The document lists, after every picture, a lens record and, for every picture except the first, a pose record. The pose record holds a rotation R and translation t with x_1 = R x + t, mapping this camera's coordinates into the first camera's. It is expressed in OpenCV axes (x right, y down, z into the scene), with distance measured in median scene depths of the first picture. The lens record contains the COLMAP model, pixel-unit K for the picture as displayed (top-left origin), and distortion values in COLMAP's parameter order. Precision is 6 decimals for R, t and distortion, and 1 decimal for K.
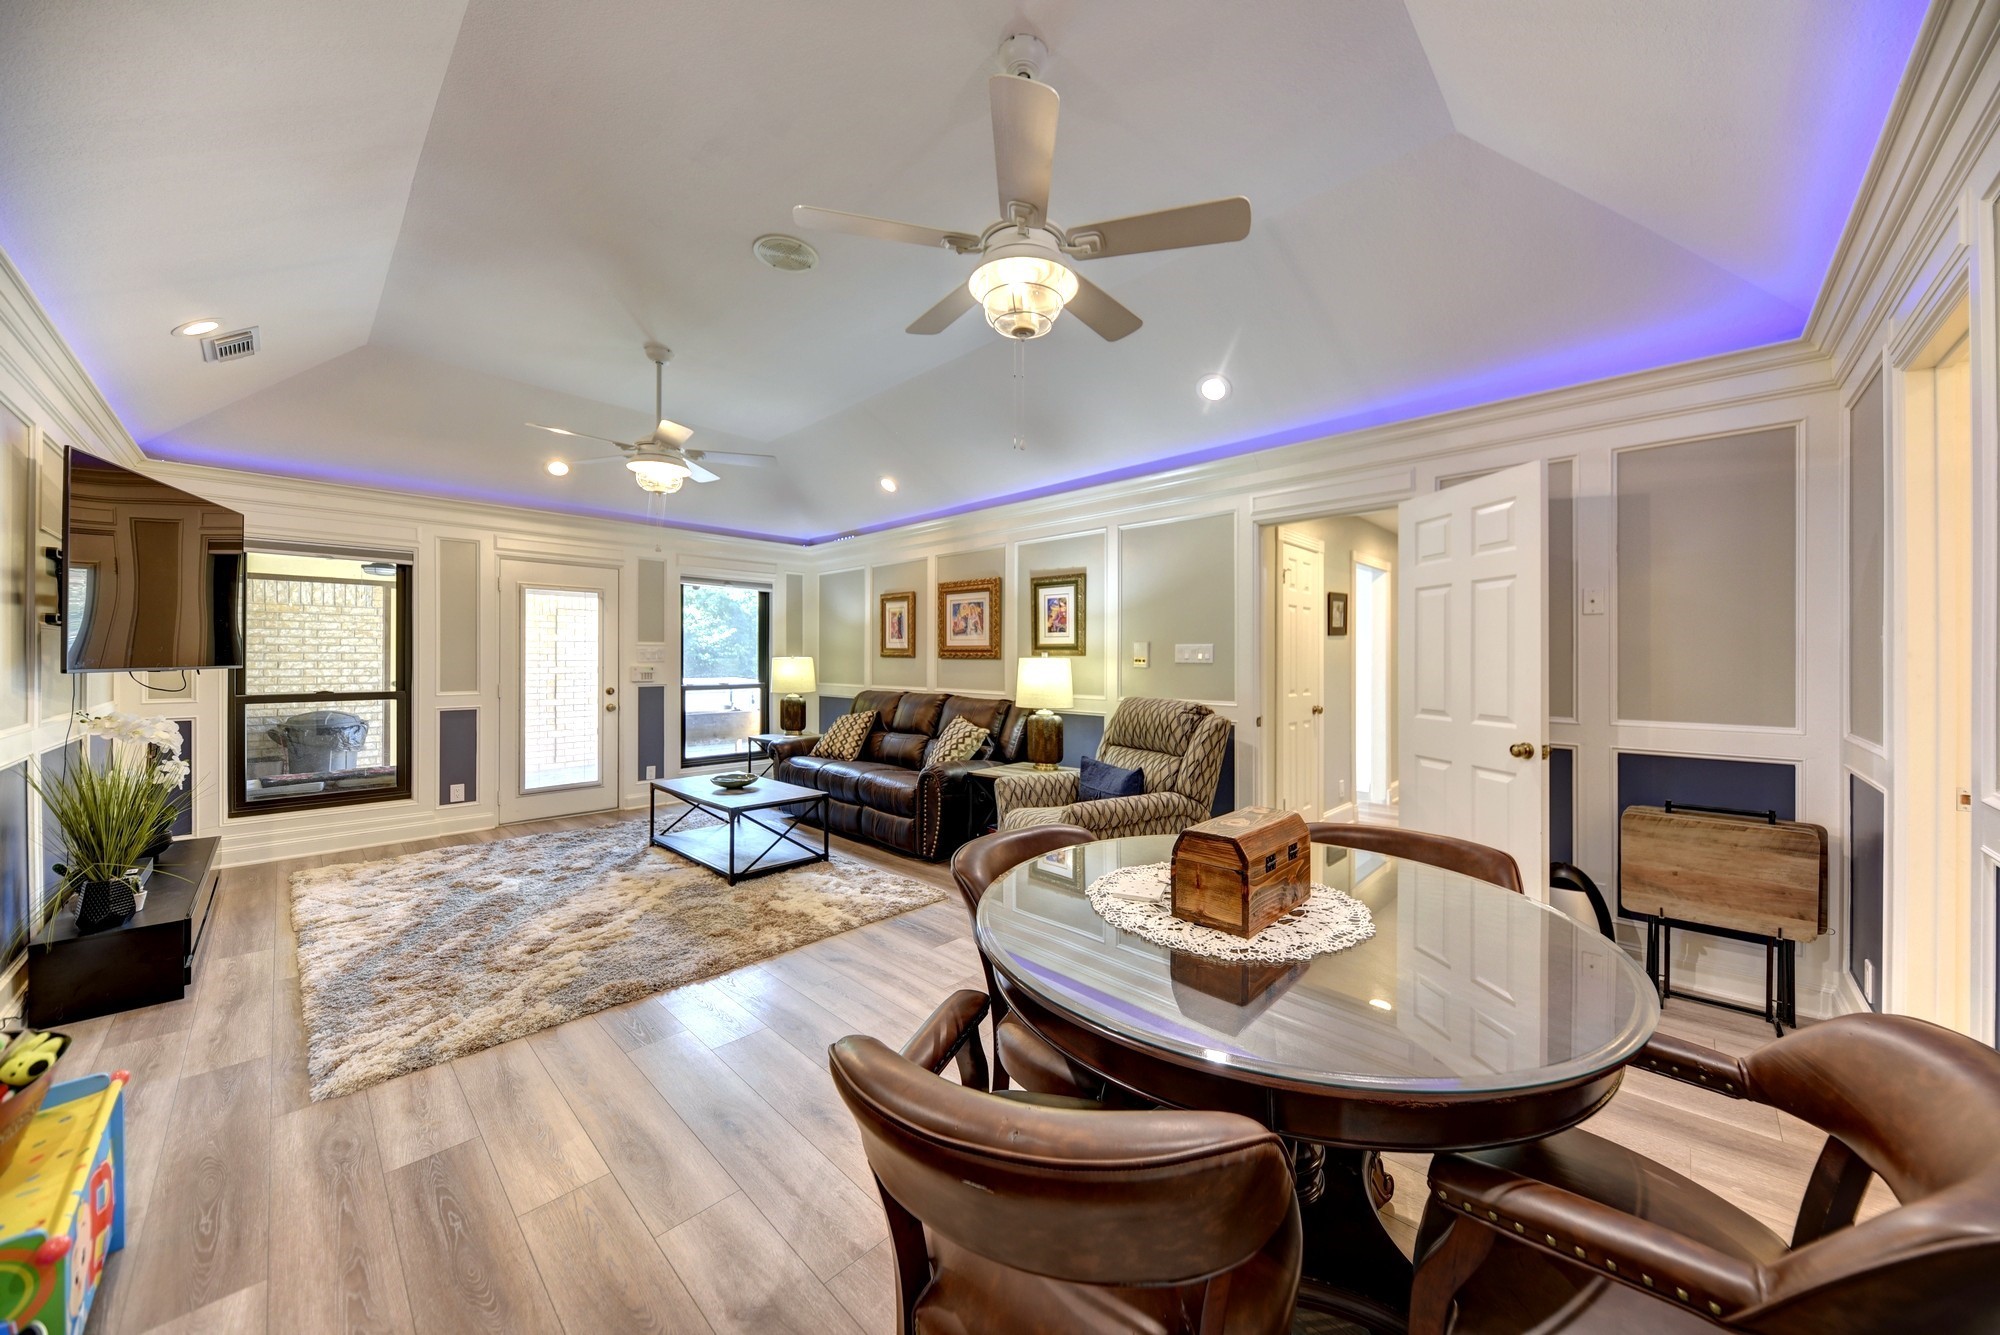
lens RADIAL K [[697.1, 0, 1062.6], [0, 697.1, 663.1], [0, 0, 1]] dist [0.020757, 0.000096]
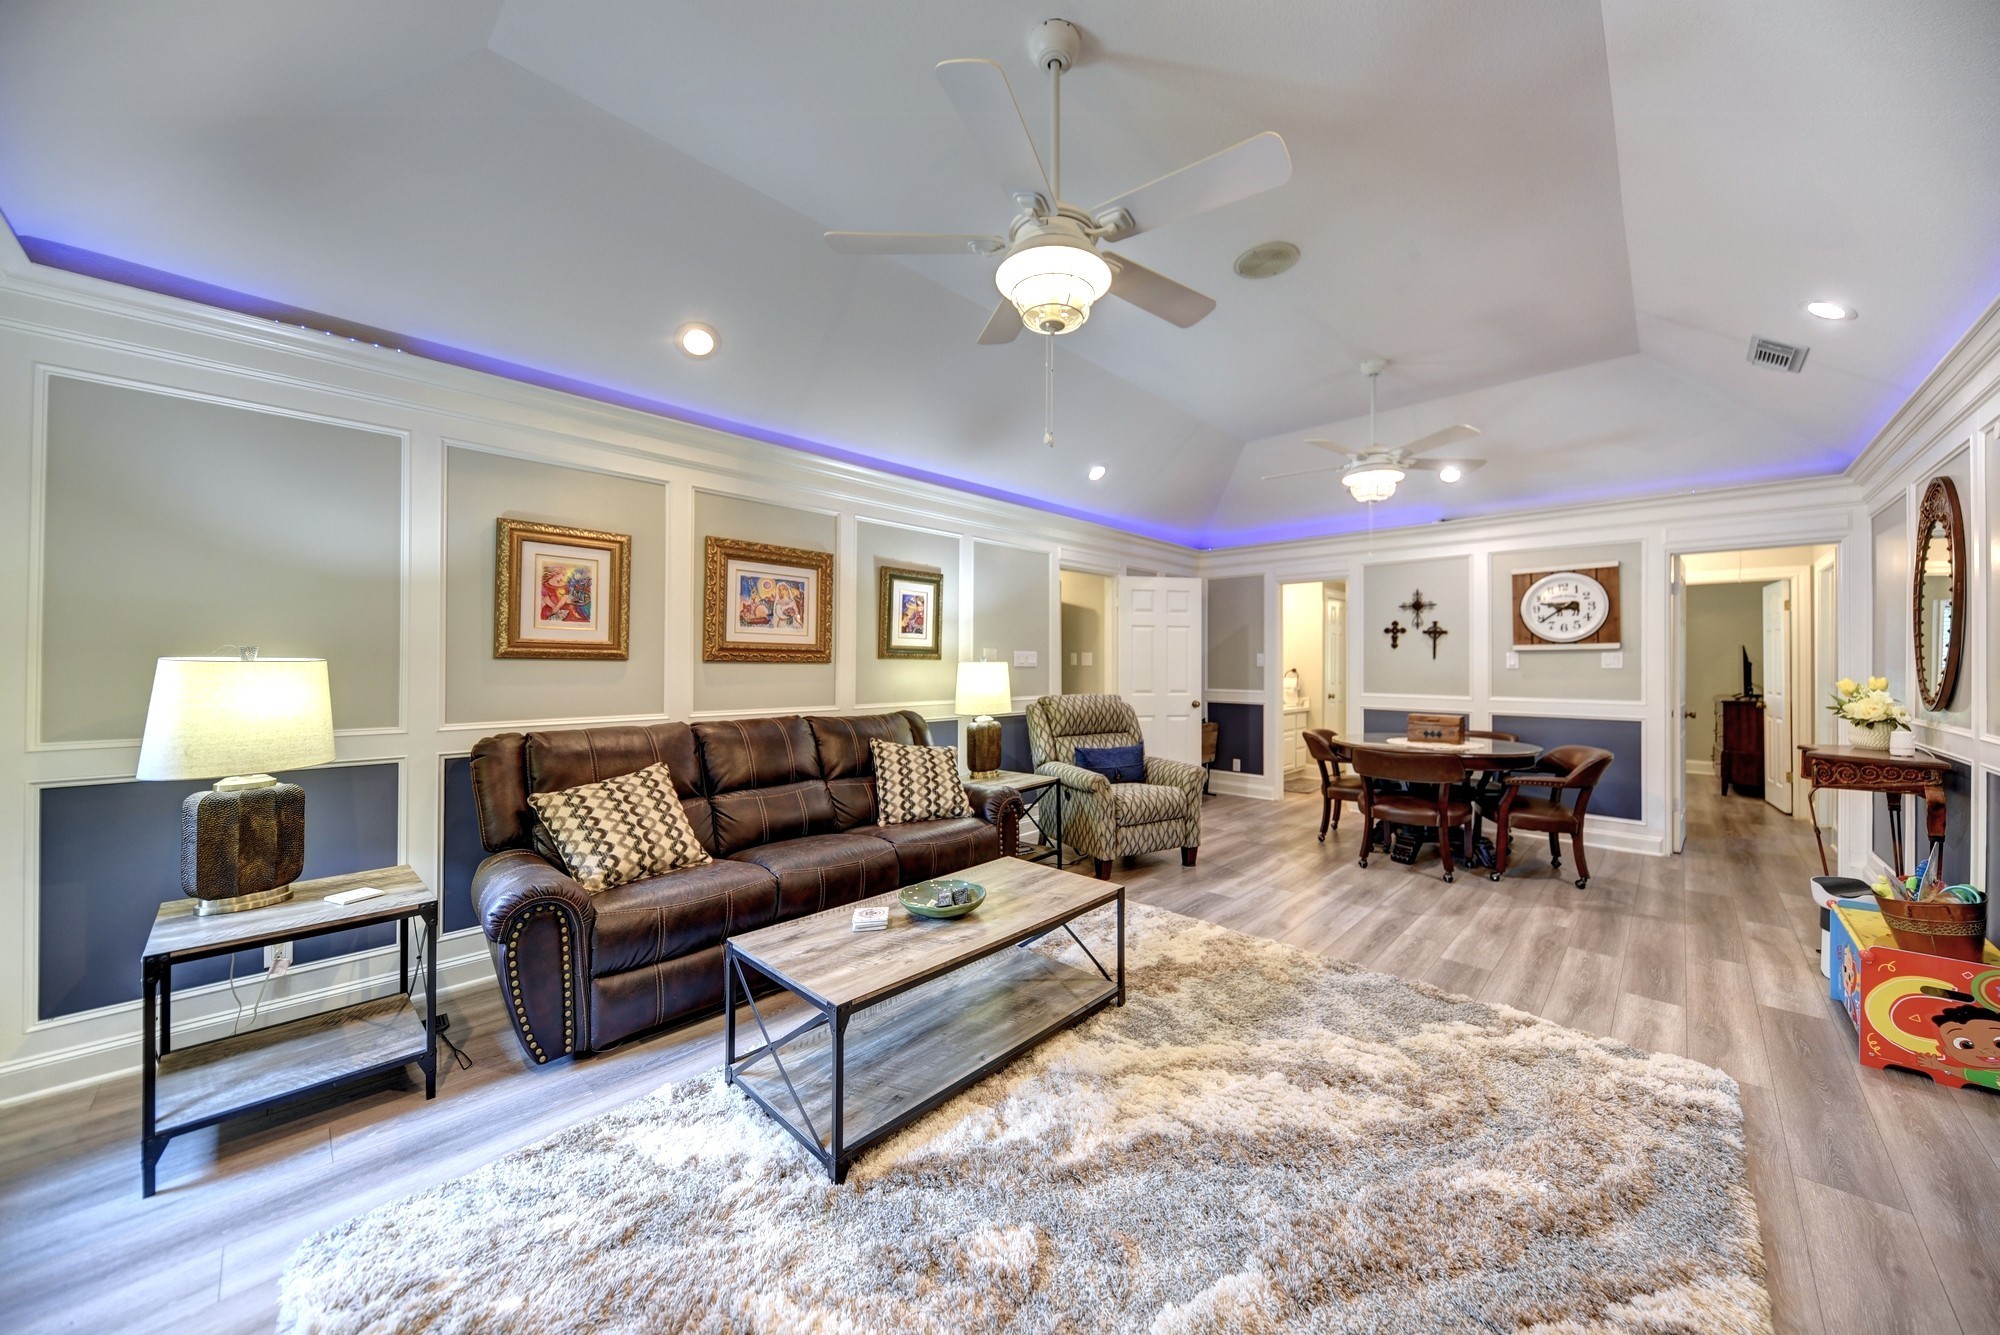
lens RADIAL K [[697.1, 0, 1005.6], [0, 697.1, 658.2], [0, 0, 1]] dist [0.020757, 0.000096]
pose [[0.027173, 0.008564, 0.999594, -0.847402], [0.008571, 0.999925, -0.008800, -0.003426], [-0.999594, 0.008807, 0.027098, 0.811057]]
